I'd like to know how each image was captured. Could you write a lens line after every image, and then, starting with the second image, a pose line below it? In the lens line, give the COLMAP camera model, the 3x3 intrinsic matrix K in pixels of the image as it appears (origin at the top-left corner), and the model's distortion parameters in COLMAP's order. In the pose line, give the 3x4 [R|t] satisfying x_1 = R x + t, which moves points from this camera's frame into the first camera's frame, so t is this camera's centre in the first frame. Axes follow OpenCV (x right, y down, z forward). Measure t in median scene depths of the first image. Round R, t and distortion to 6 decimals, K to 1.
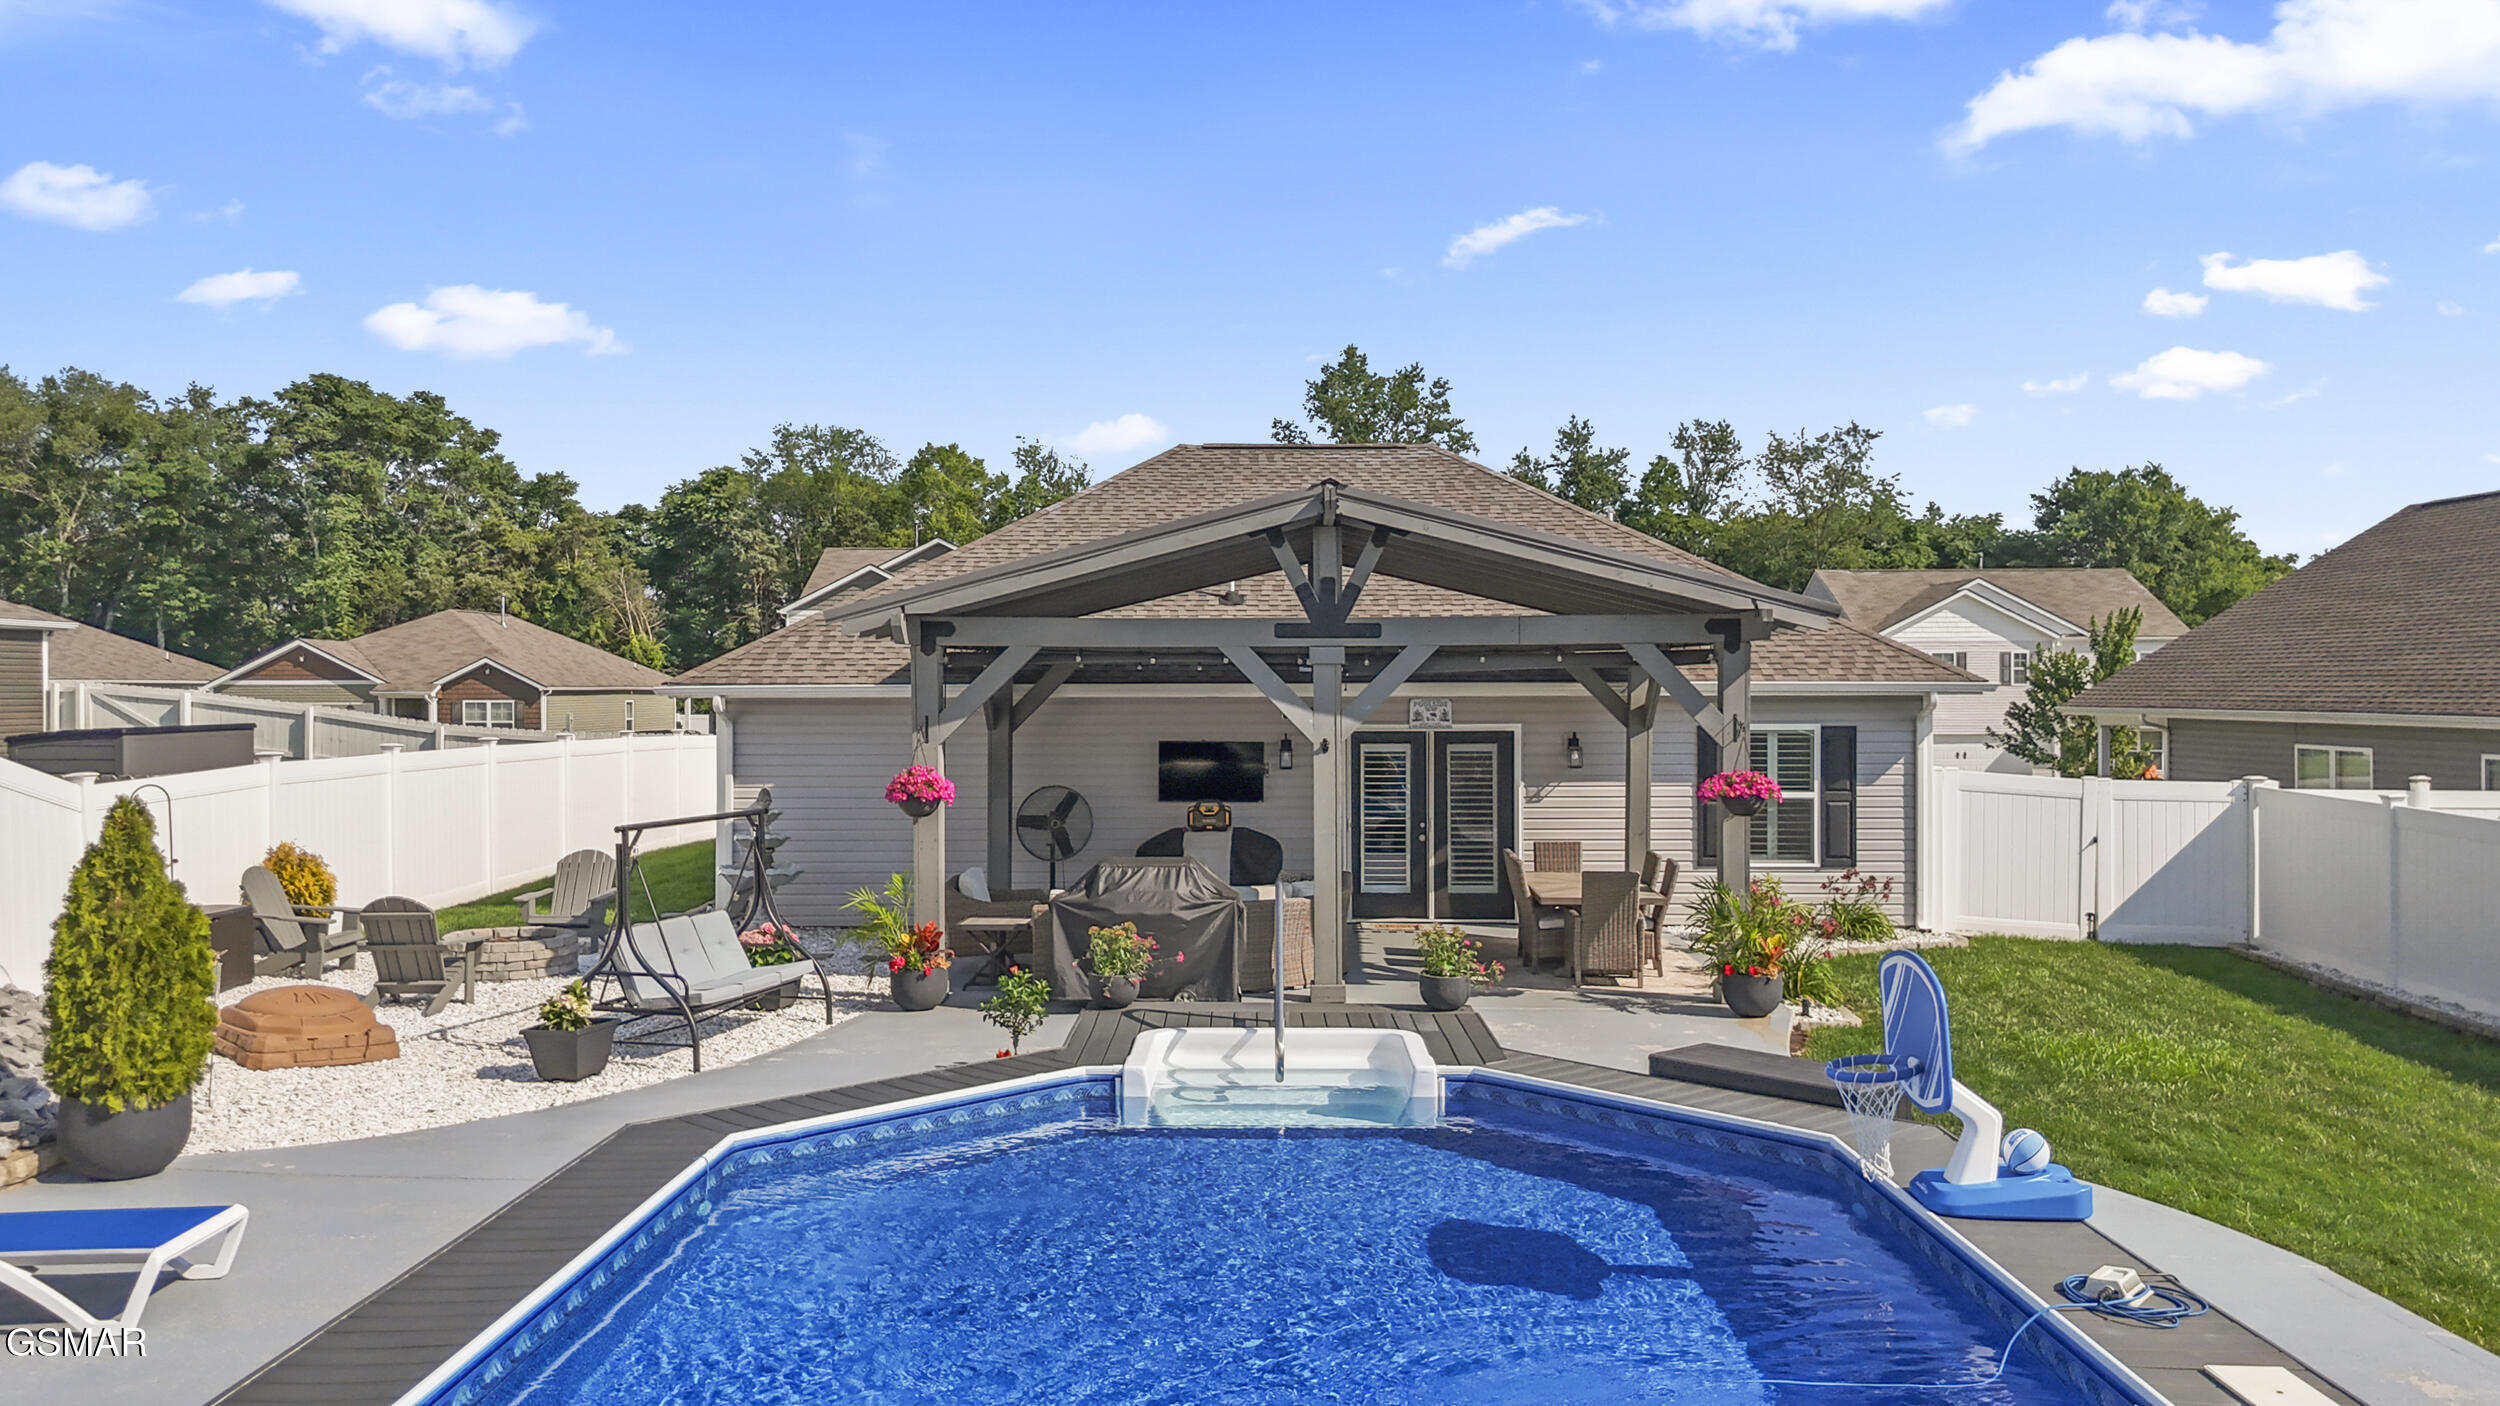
lens RADIAL K [[1849.9, 0, 1251.6], [0, 1849.9, 704.6], [0, 0, 1]] dist [0.069265, -0.060553]
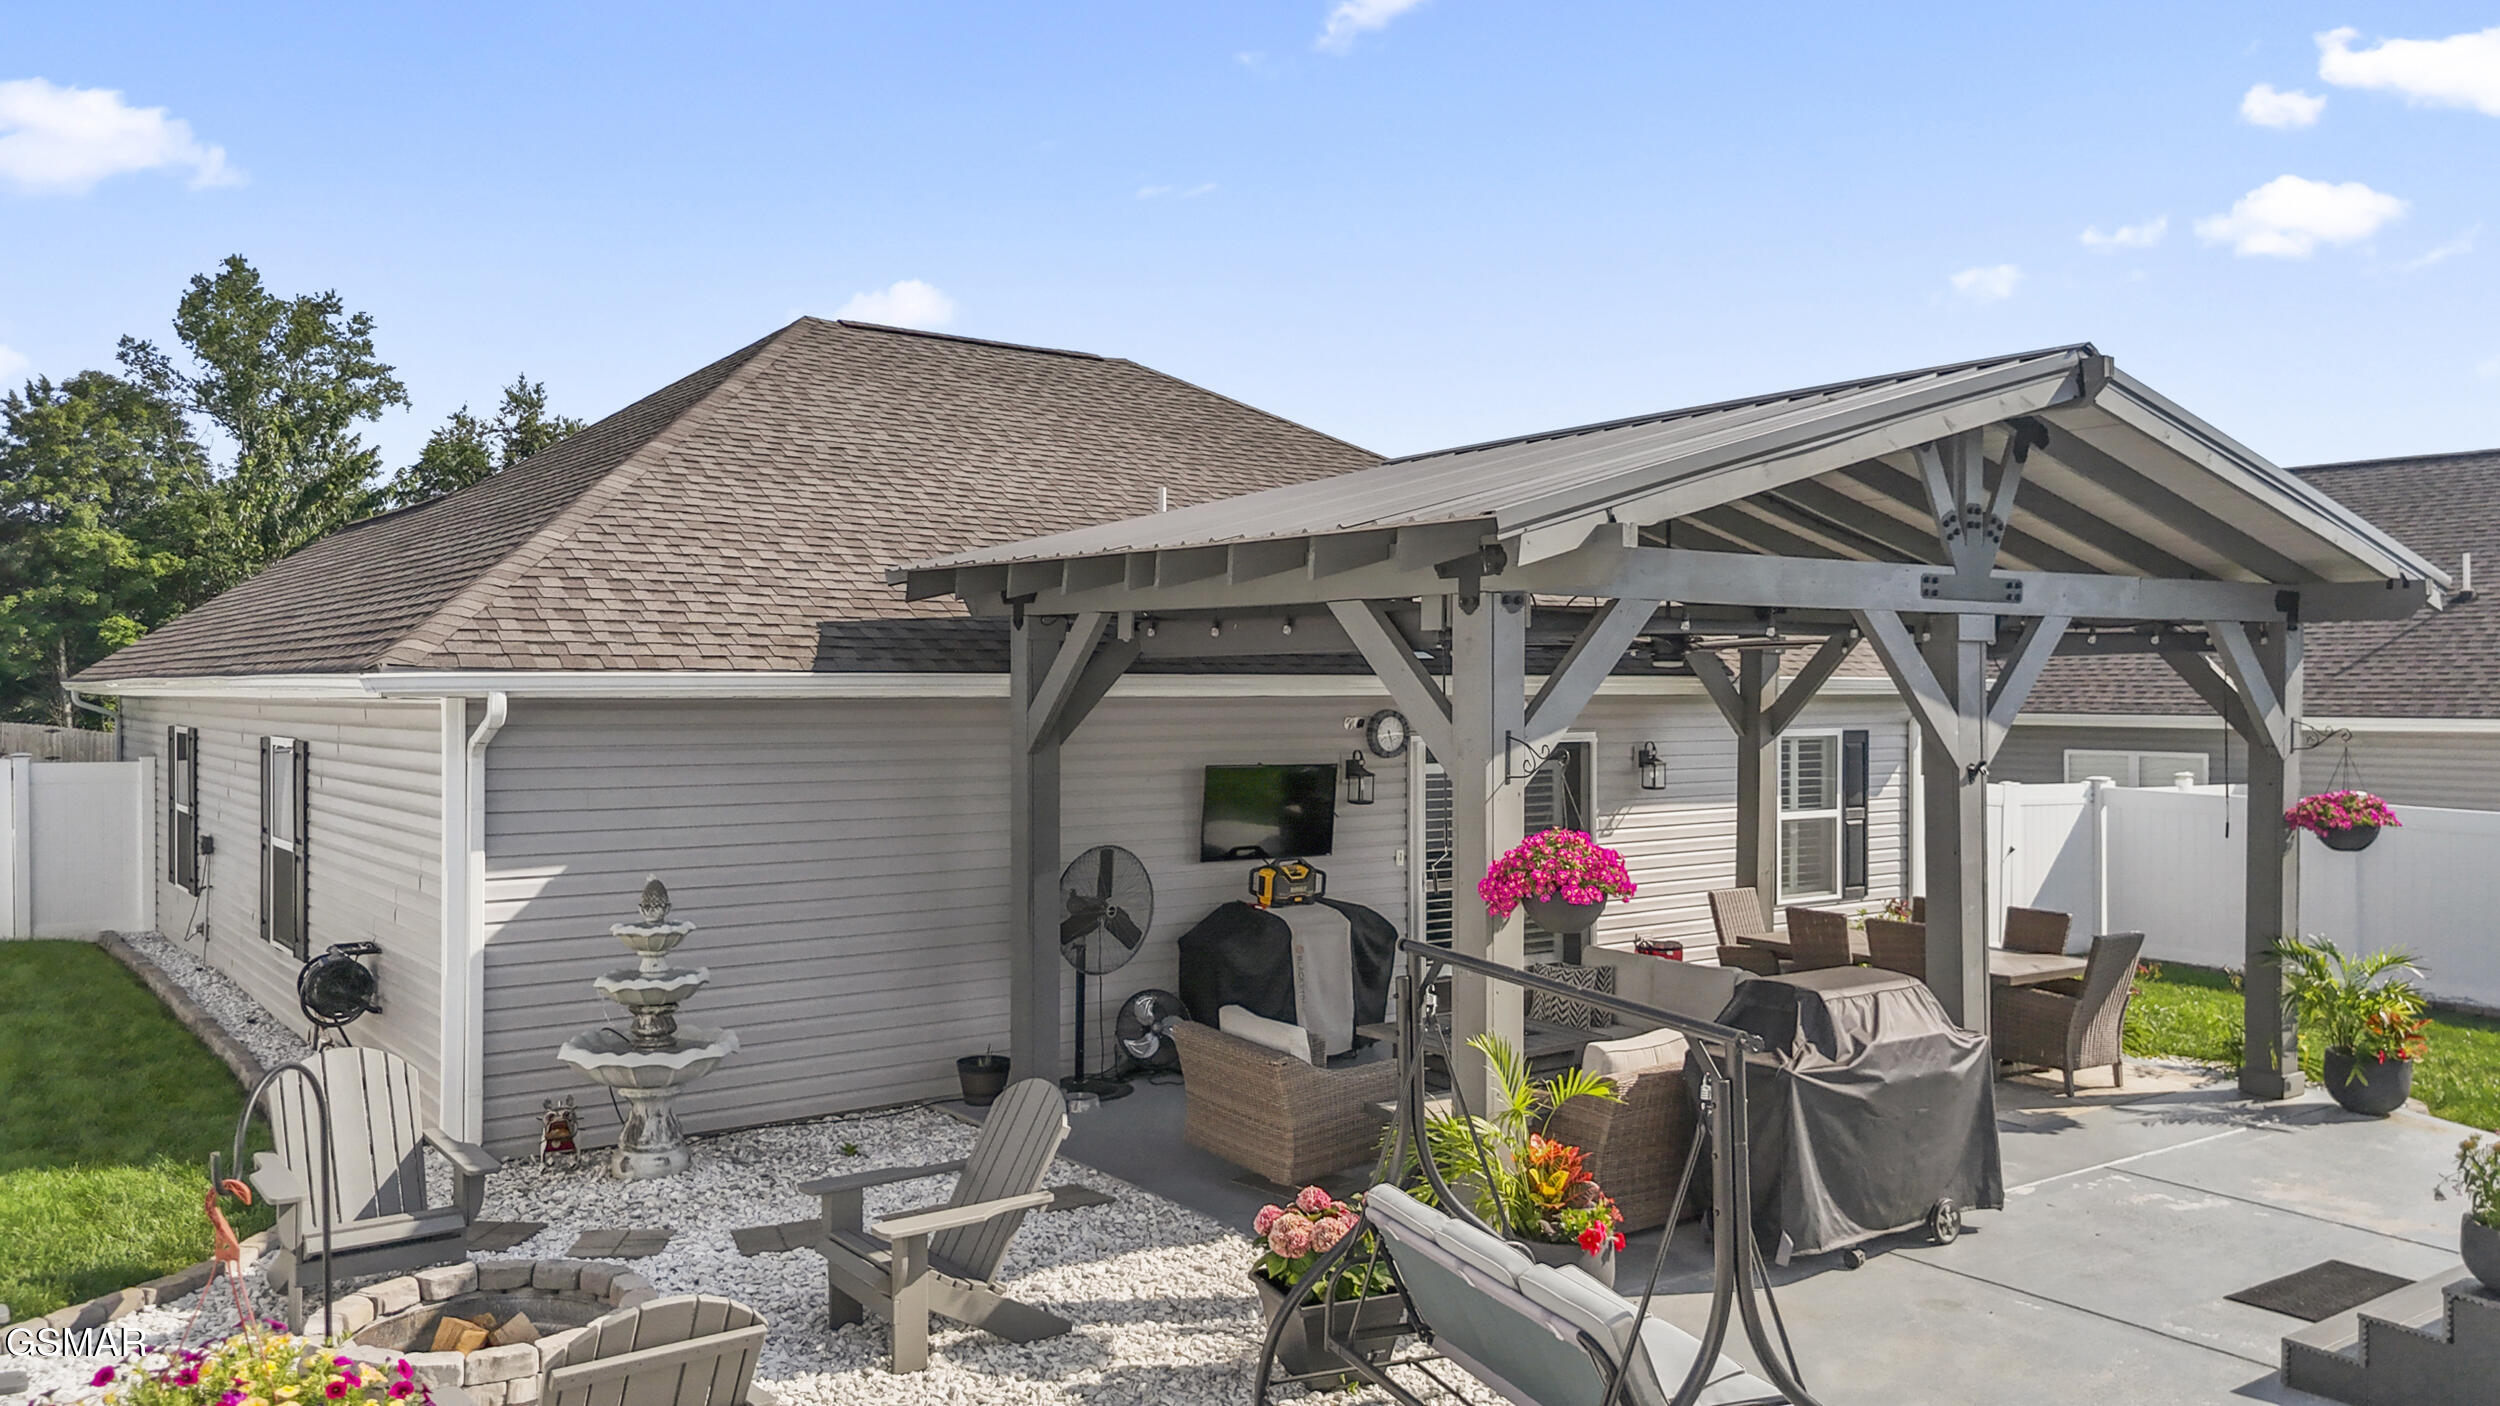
lens RADIAL K [[1849.9, 0, 1262.1], [0, 1849.9, 691.2], [0, 0, 1]] dist [0.069265, -0.060553]
pose [[0.797222, 0.002591, 0.603680, -0.408937], [0.002590, 0.999967, -0.007712, -0.000542], [-0.603680, 0.007712, 0.797189, 0.481227]]
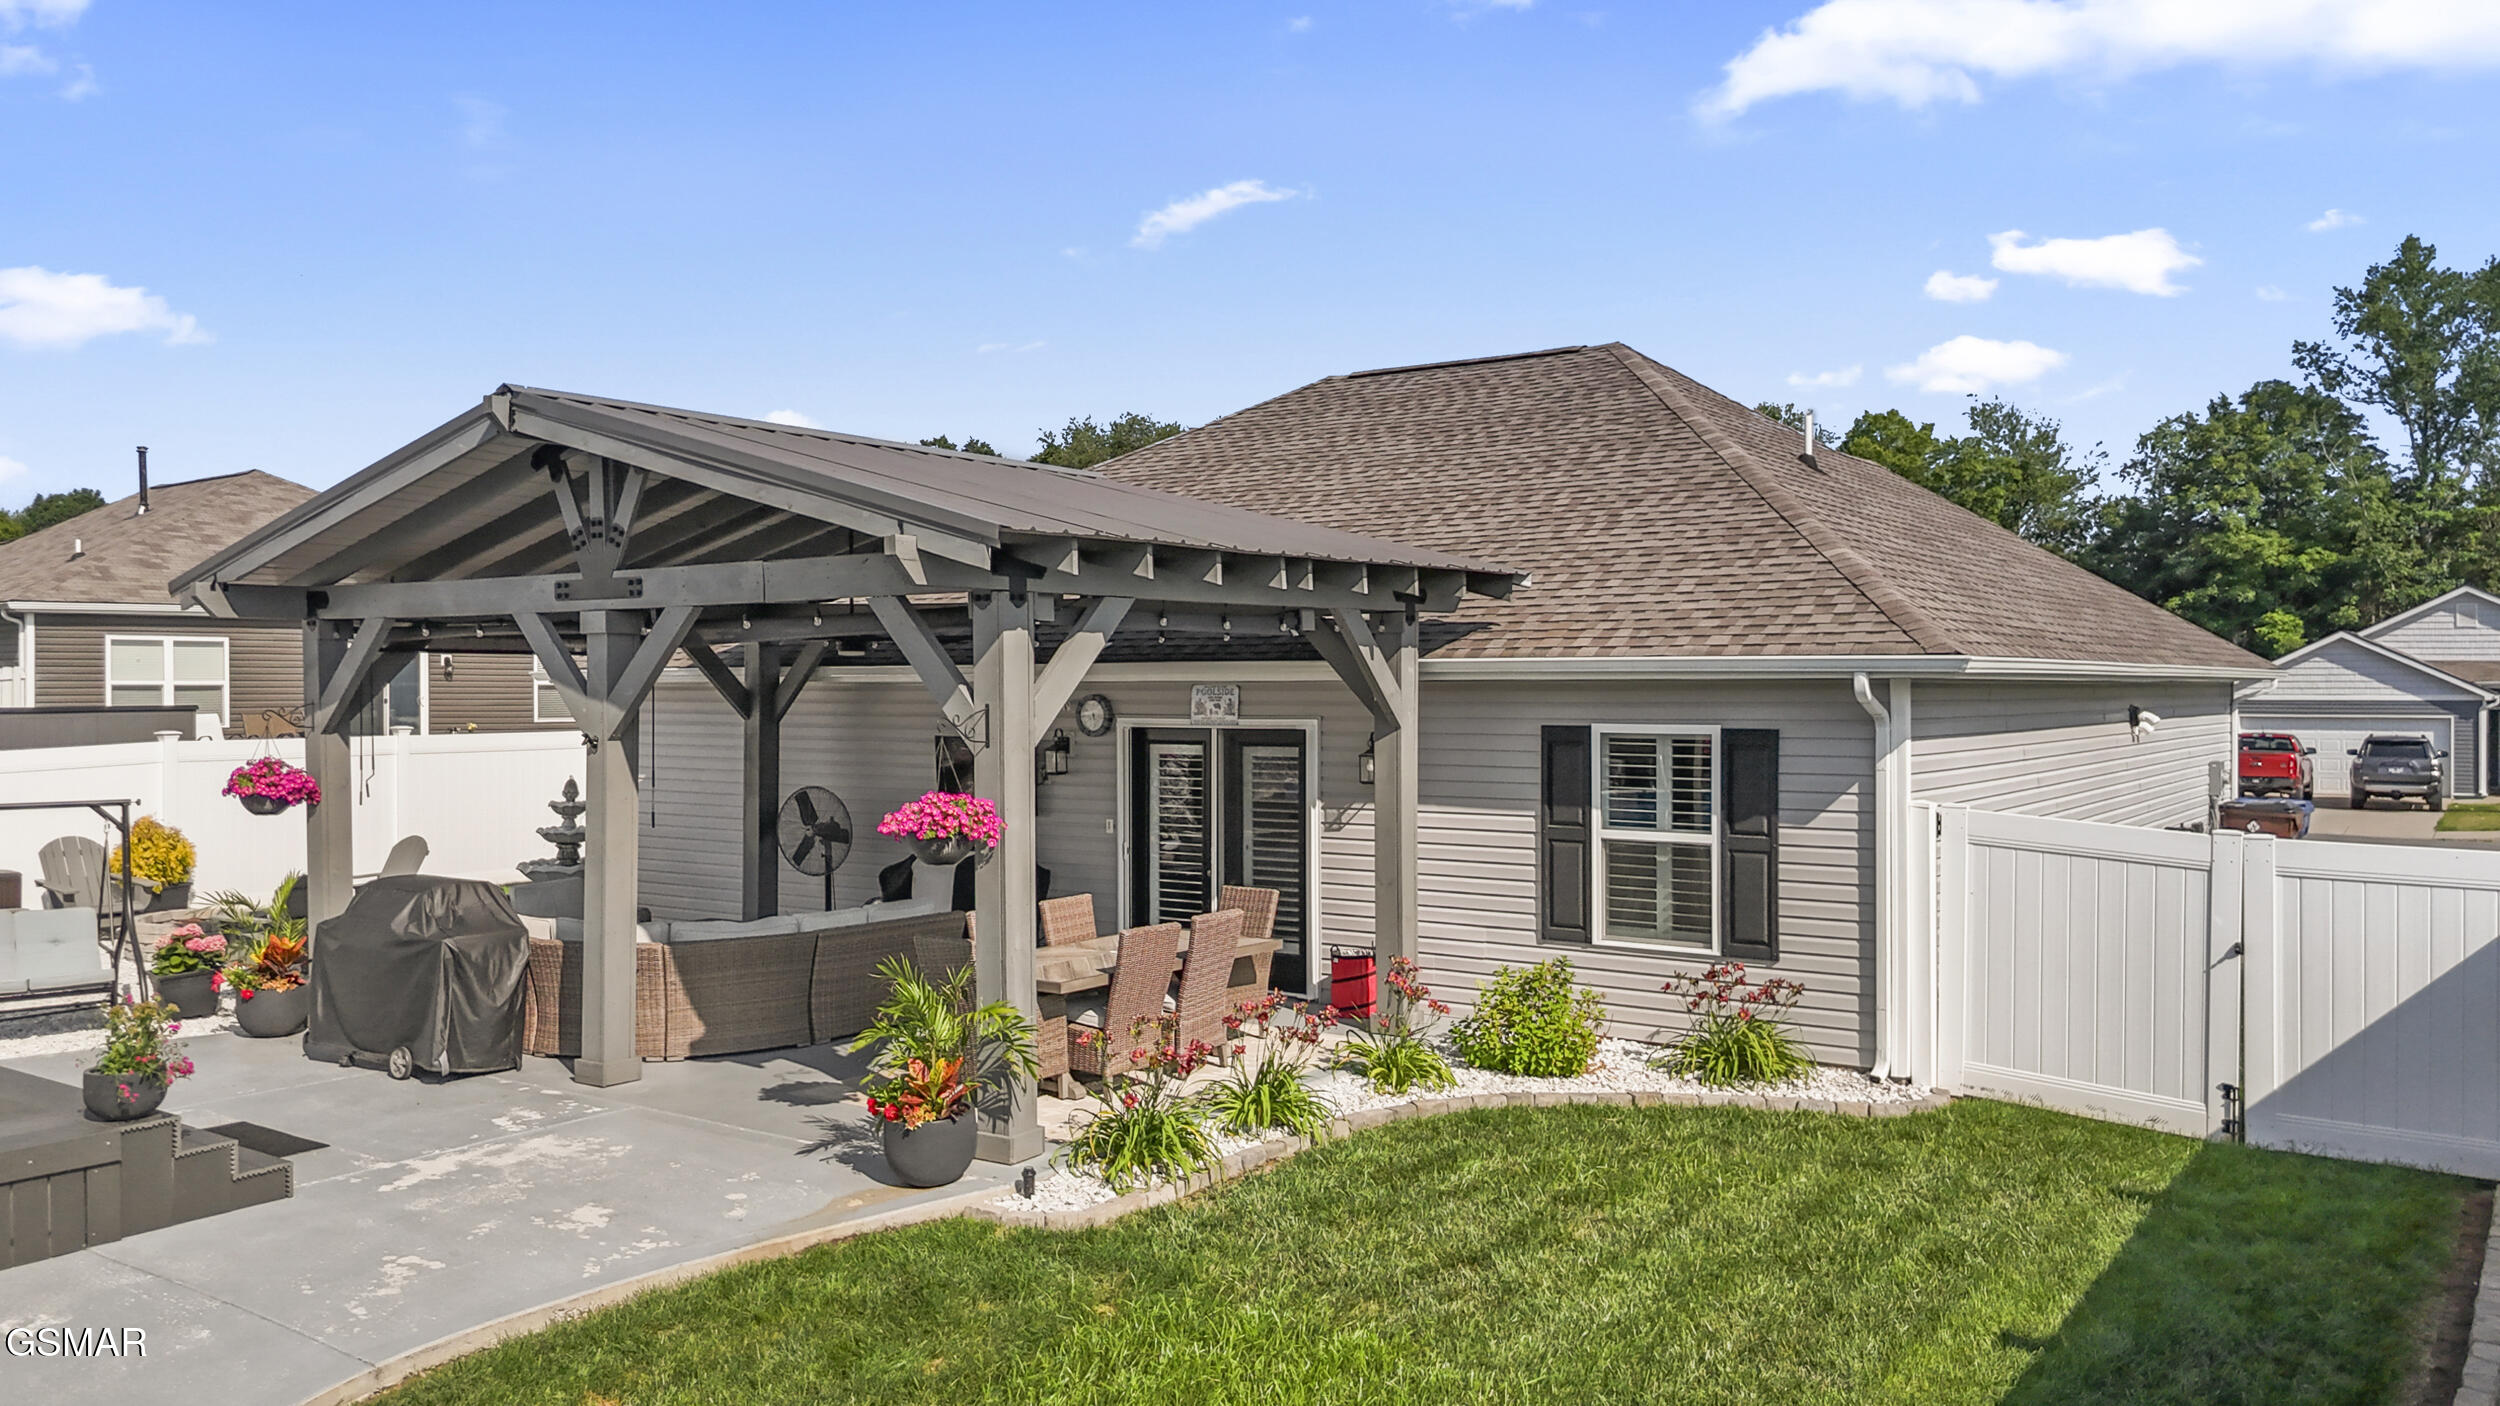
lens RADIAL K [[1849.9, 0, 1255.5], [0, 1849.9, 701.6], [0, 0, 1]] dist [0.069265, -0.060553]
pose [[0.822962, 0.005593, -0.568068, 0.523777], [-0.004781, 0.999984, 0.002919, 0.001542], [0.568076, 0.000314, 0.822976, 0.399662]]
